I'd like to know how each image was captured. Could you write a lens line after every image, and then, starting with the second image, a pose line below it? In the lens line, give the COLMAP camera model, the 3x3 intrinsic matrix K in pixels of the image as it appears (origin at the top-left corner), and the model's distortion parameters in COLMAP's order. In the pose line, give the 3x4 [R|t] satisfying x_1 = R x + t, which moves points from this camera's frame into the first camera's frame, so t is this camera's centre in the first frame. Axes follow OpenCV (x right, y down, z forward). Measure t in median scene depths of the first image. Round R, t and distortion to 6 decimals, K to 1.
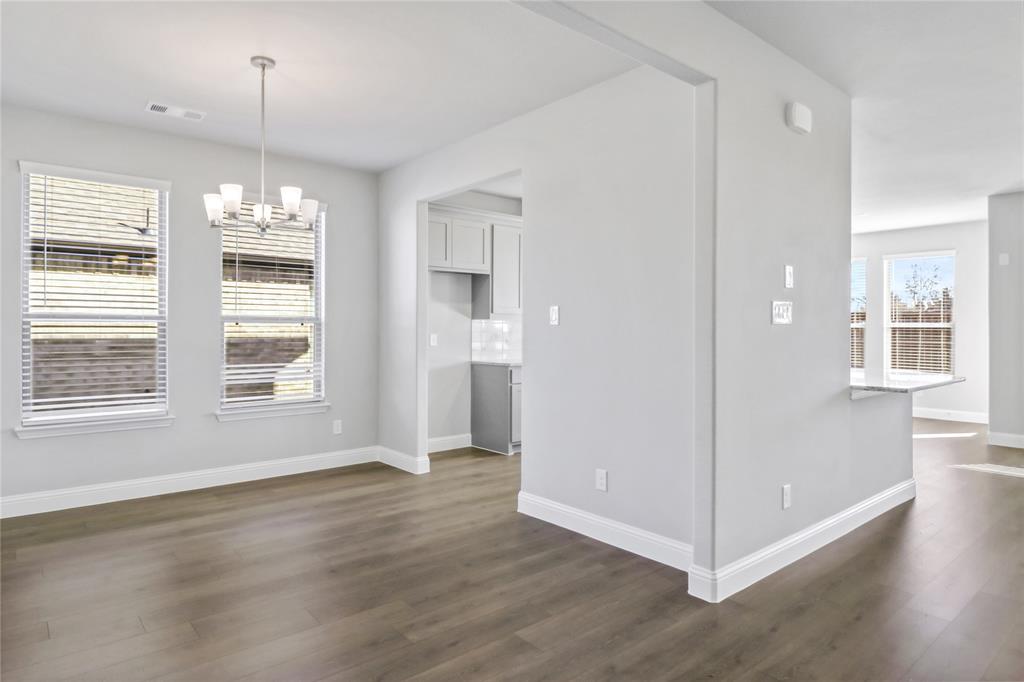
lens RADIAL K [[599.2, 0, 506.1], [0, 599.2, 333.2], [0, 0, 1]] dist [0.004712, -0.011024]
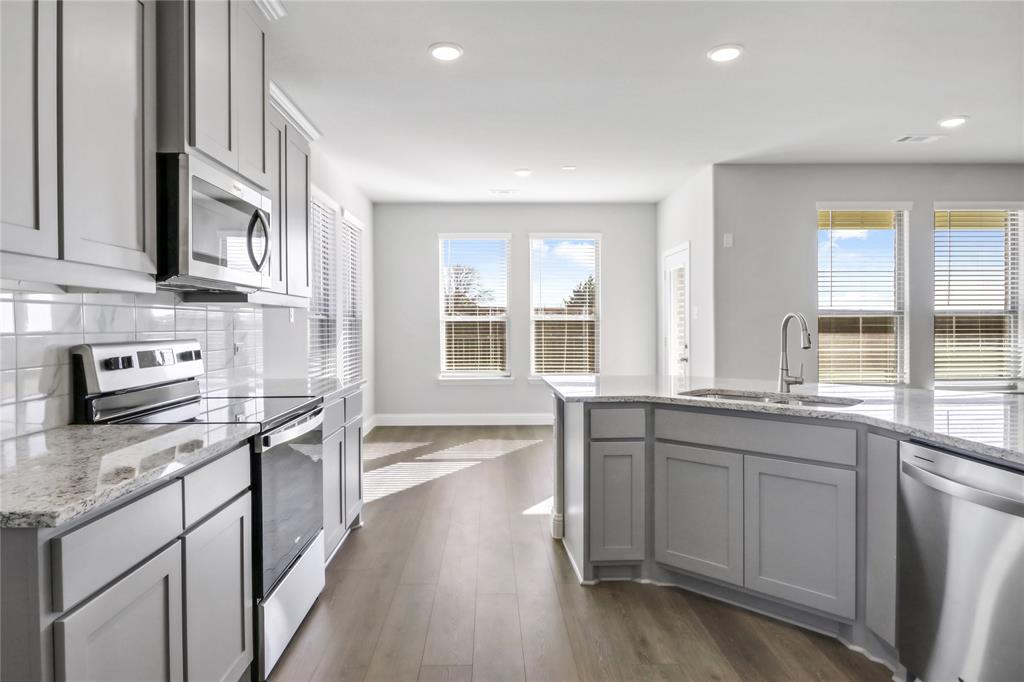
lens RADIAL K [[599.2, 0, 502.8], [0, 599.2, 332.1], [0, 0, 1]] dist [0.004712, -0.011024]
pose [[0.626045, -0.011442, 0.779703, -0.043595], [0.005335, 0.999932, 0.010391, -0.002729], [-0.779768, -0.002345, 0.626064, 0.713819]]
